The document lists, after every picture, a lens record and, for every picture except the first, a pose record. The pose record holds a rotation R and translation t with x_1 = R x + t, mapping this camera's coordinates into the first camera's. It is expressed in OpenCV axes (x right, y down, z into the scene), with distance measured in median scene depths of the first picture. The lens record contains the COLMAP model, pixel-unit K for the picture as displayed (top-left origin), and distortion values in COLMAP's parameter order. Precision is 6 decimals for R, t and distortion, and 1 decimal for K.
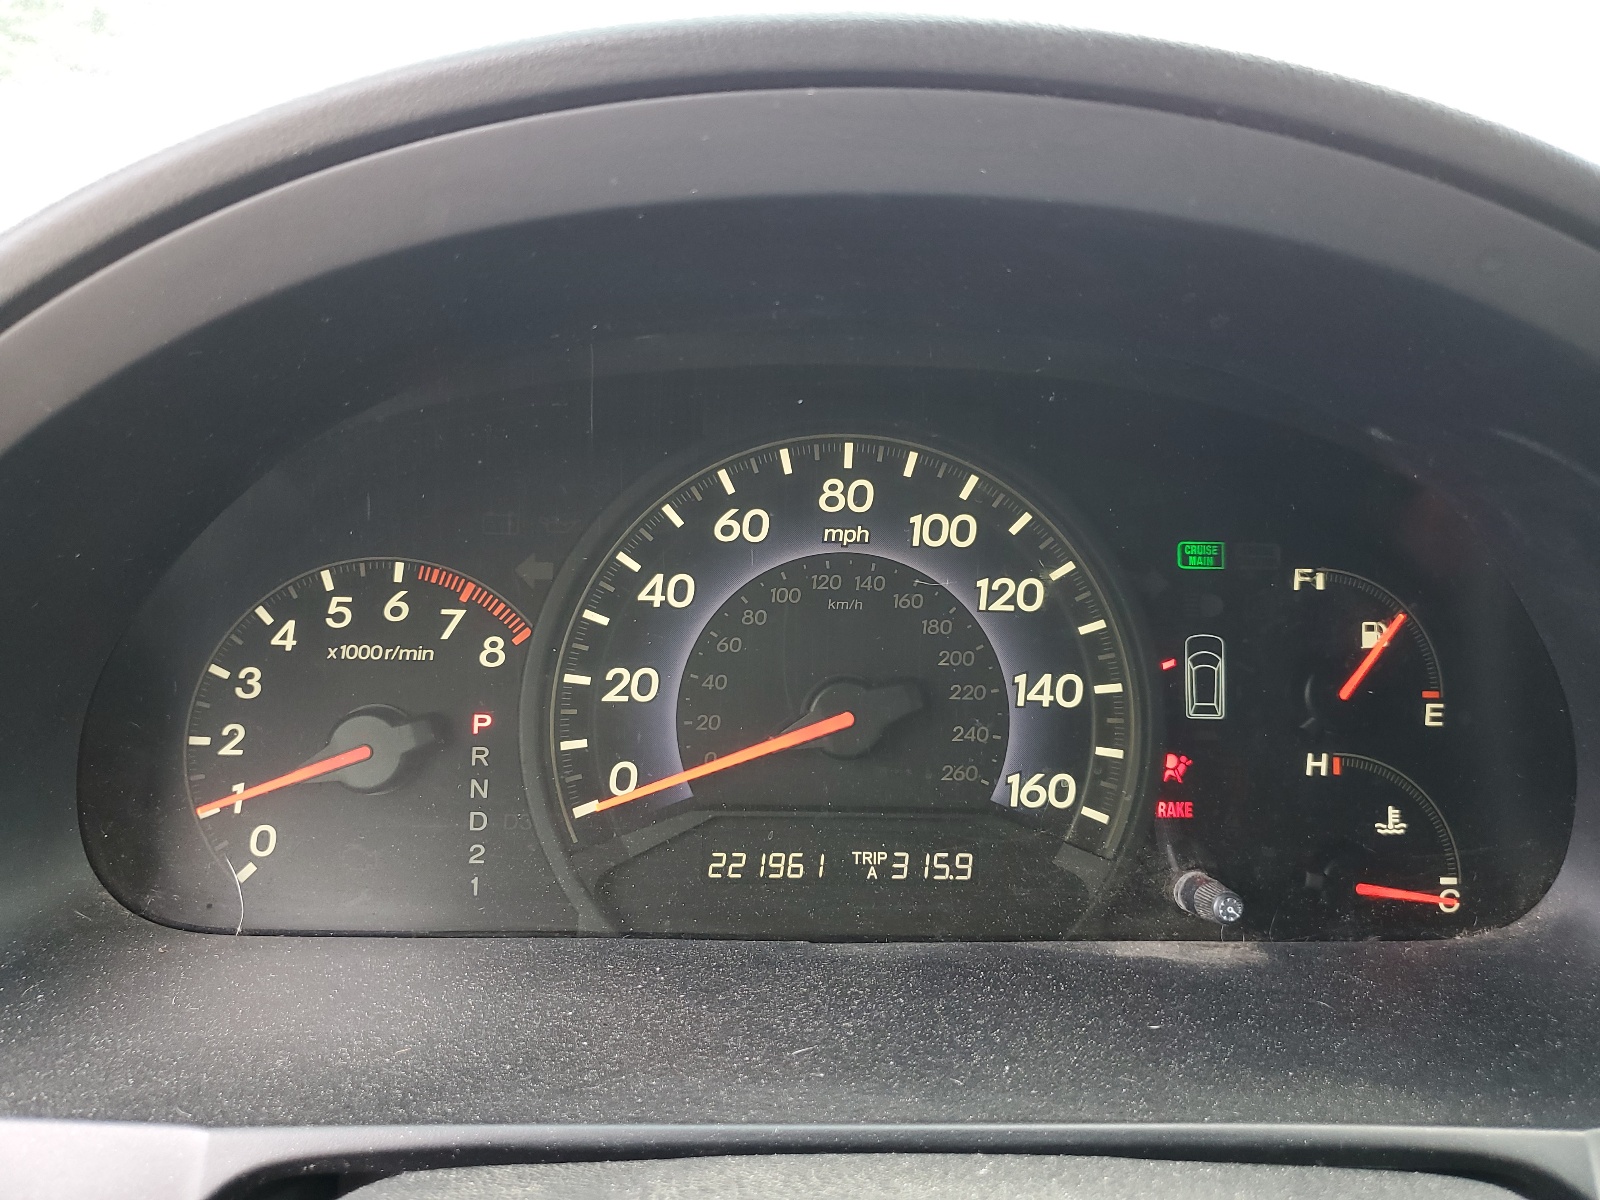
lens RADIAL K [[1224.9, 0, 797.2], [0, 1224.9, 602.6], [0, 0, 1]] dist [-0.004166, -0.000249]
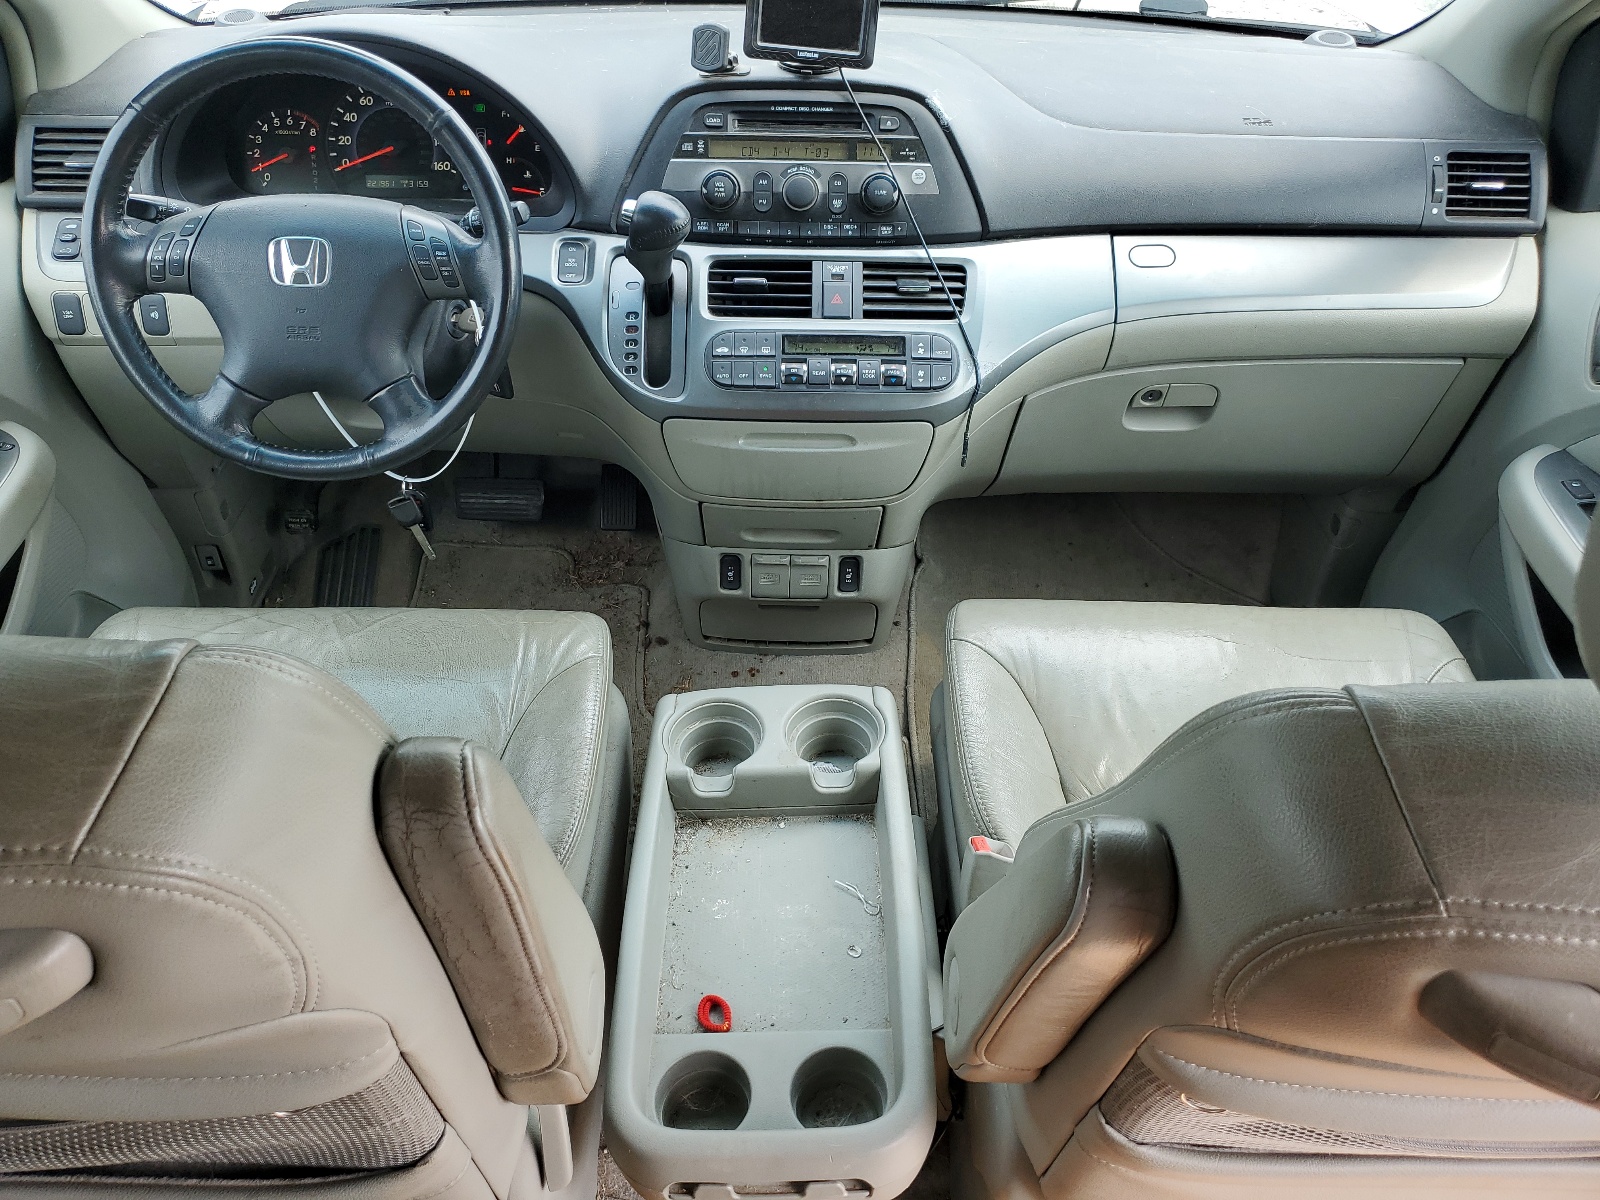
lens RADIAL K [[1224.9, 0, 801.8], [0, 1224.9, 597.8], [0, 0, 1]] dist [-0.004166, -0.000249]
pose [[0.999966, 0.005620, -0.005965, 1.546633], [-0.002892, 0.923004, 0.384780, -0.111667], [0.007668, -0.384749, 0.922989, -3.692077]]
